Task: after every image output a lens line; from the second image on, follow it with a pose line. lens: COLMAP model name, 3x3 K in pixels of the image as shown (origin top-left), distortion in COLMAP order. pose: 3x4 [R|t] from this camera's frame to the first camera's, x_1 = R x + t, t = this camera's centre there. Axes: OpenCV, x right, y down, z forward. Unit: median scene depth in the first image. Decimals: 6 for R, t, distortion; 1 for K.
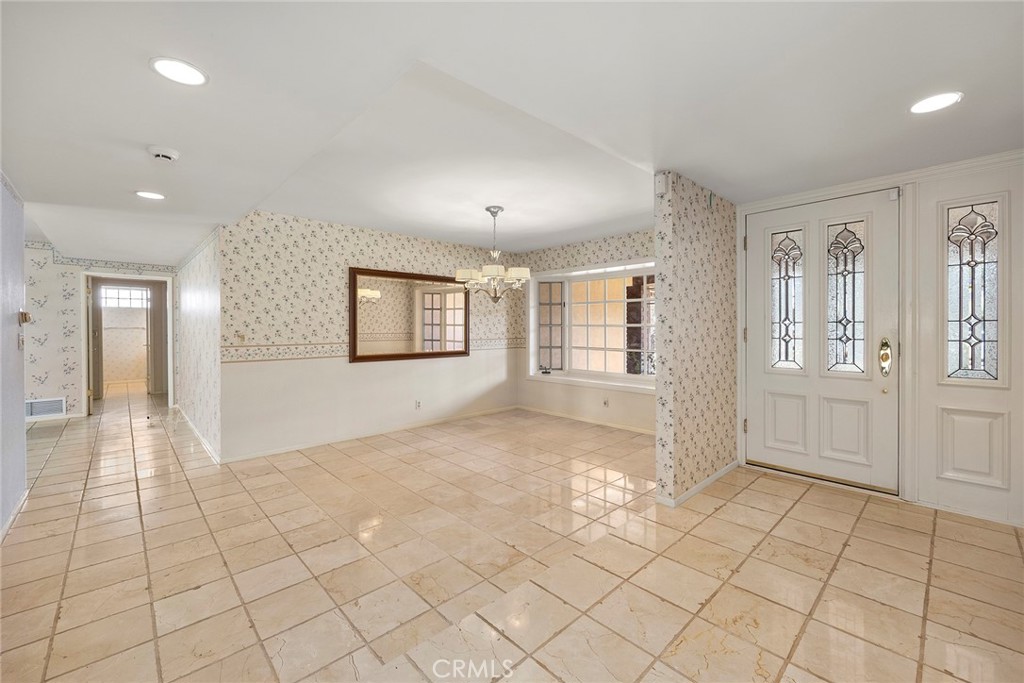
lens RADIAL K [[430.1, 0, 512.5], [0, 430.1, 332.8], [0, 0, 1]] dist [0.003084, 0.000574]
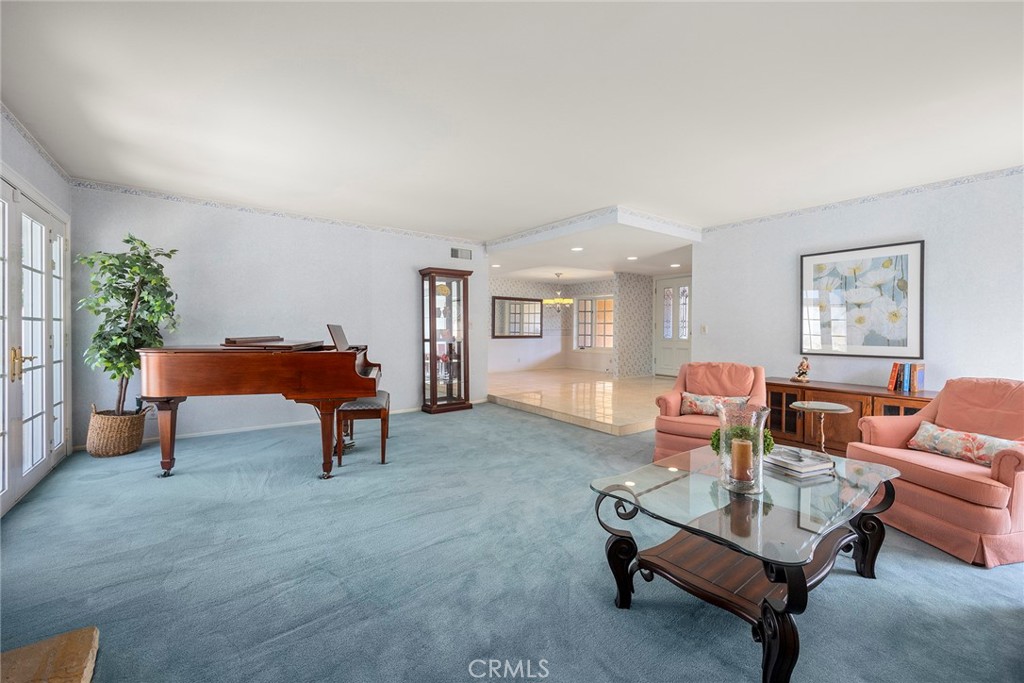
lens RADIAL K [[430.1, 0, 510.9], [0, 430.1, 336.7], [0, 0, 1]] dist [0.003084, 0.000574]
pose [[0.993483, 0.009708, -0.113565, -0.020937], [-0.008893, 0.999931, 0.007681, 0.033919], [0.113632, -0.006621, 0.993501, -1.022103]]
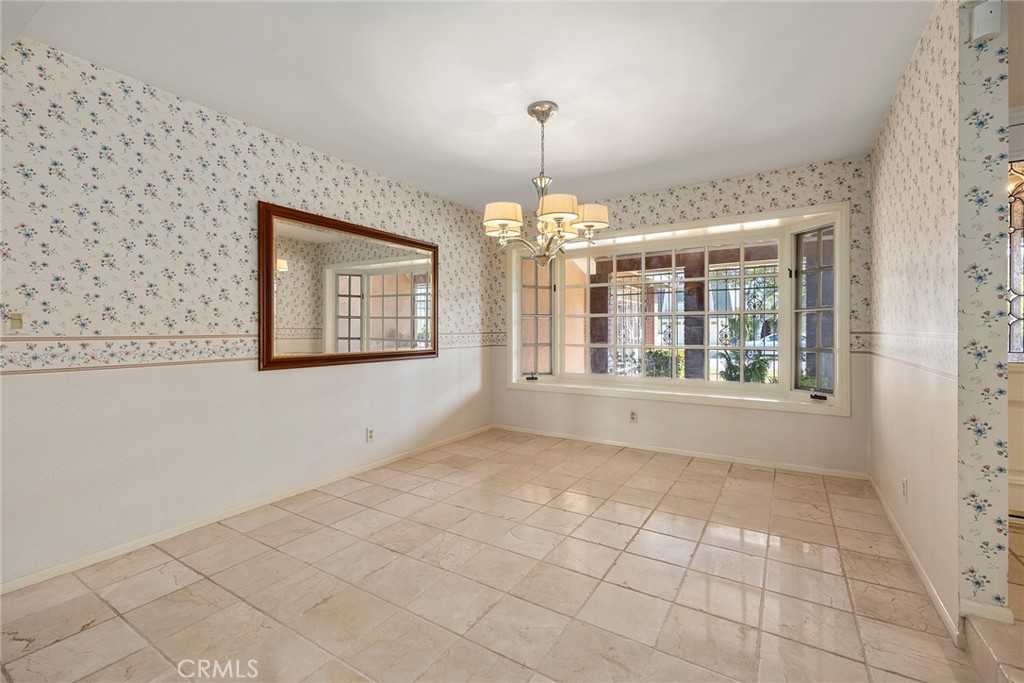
lens RADIAL K [[450.9, 0, 516.4], [0, 450.9, 335.7], [0, 0, 1]] dist [0.008390, -0.000163]
pose [[0.966323, -0.002554, 0.257320, -0.172030], [0.002660, 0.999996, -0.000063, 0.020850], [-0.257319, 0.000746, 0.966326, 0.285720]]
